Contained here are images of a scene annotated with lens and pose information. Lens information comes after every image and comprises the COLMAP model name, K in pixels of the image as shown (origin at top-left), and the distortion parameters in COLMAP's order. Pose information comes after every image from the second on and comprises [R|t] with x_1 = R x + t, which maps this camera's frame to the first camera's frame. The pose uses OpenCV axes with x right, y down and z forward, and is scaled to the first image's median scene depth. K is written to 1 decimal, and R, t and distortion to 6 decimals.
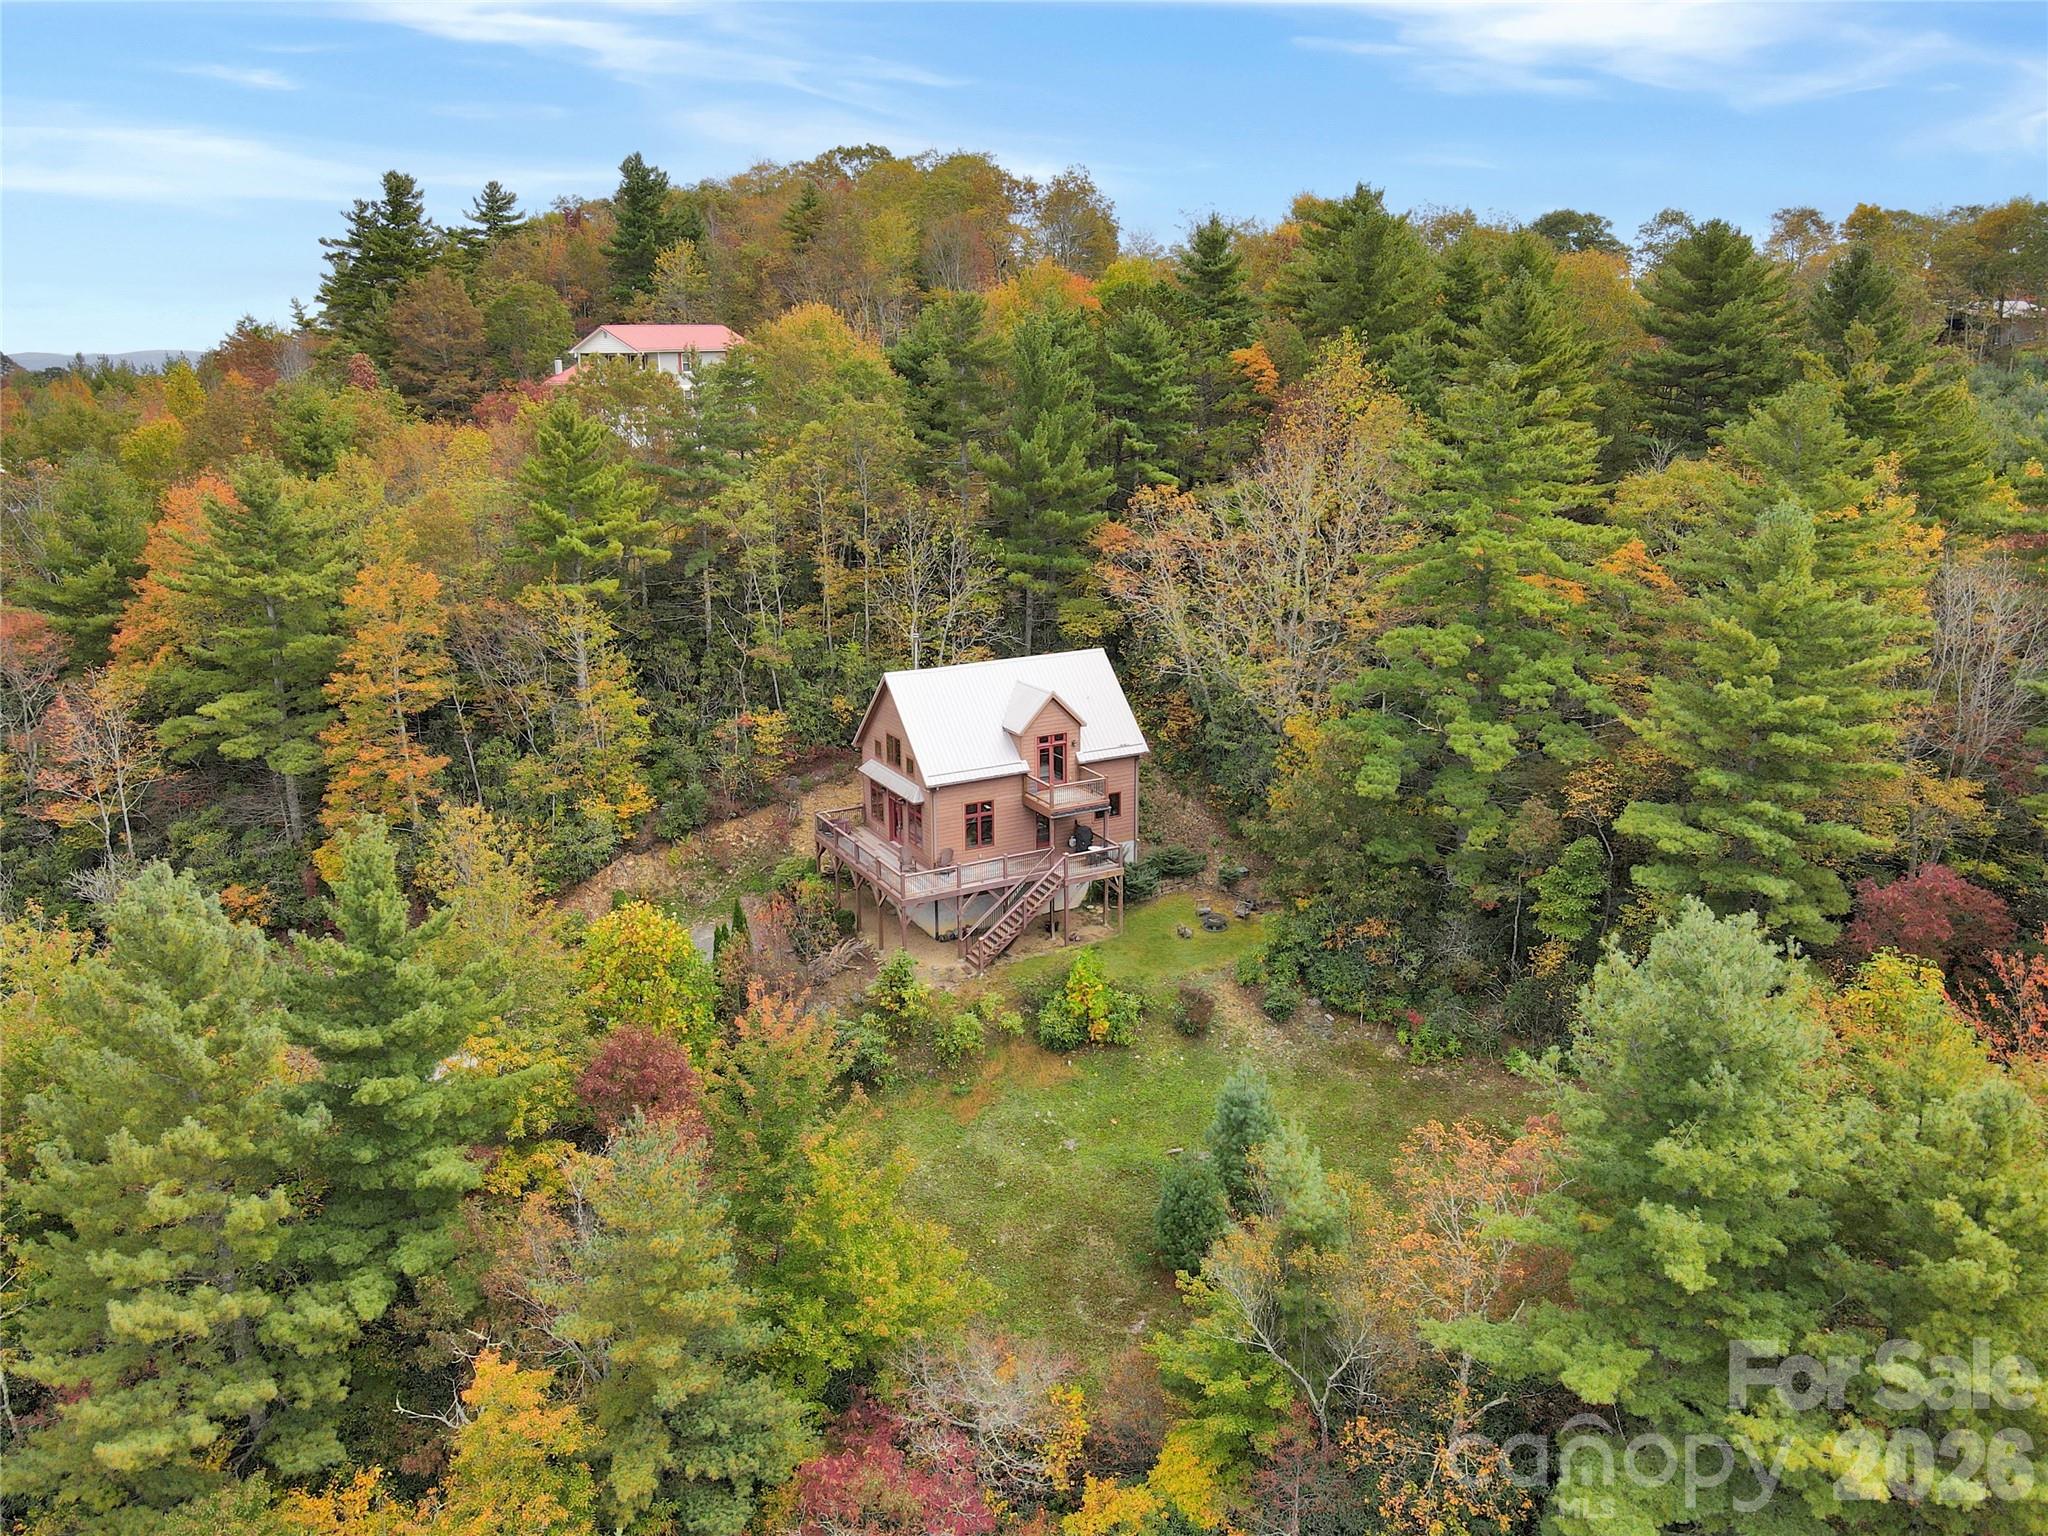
lens RADIAL K [[1337.8, 0, 1024.0], [0, 1337.8, 768.0], [0, 0, 1]] dist [-0.002202, 0.000034]
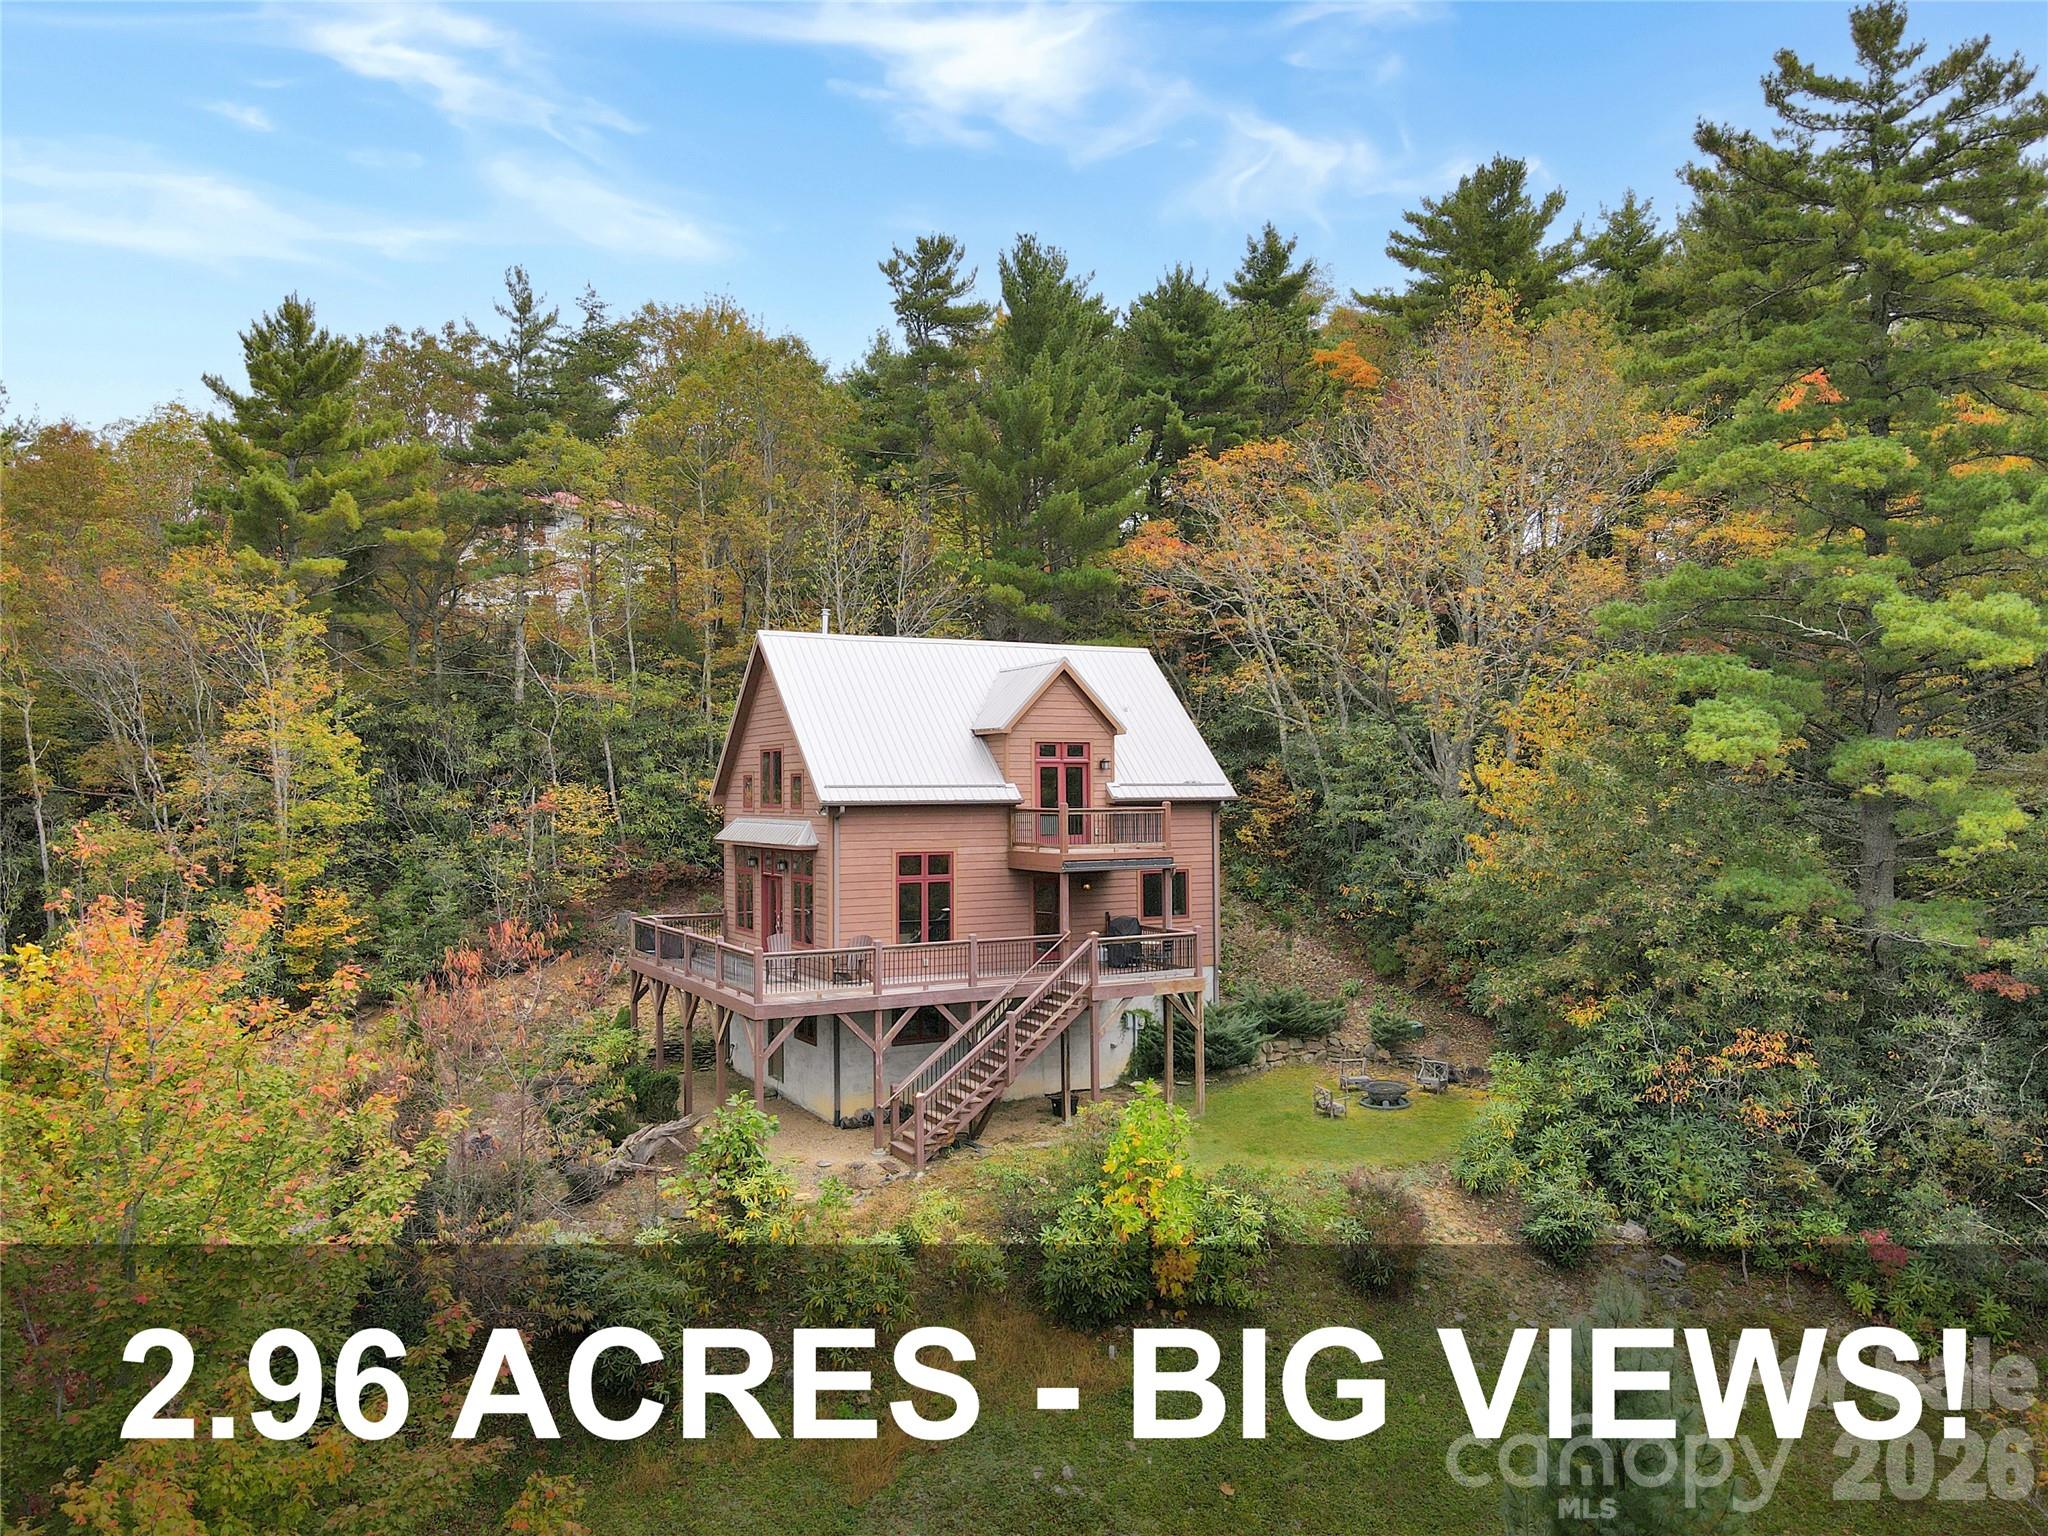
lens RADIAL K [[1468.6, 0, 1024.0], [0, 1468.6, 768.0], [0, 0, 1]] dist [0.006118, 0.002925]
pose [[0.999994, 0.001364, 0.003313, 0.003365], [-0.000451, 0.965218, -0.261445, 0.142149], [-0.003555, 0.261442, 0.965213, 0.429221]]
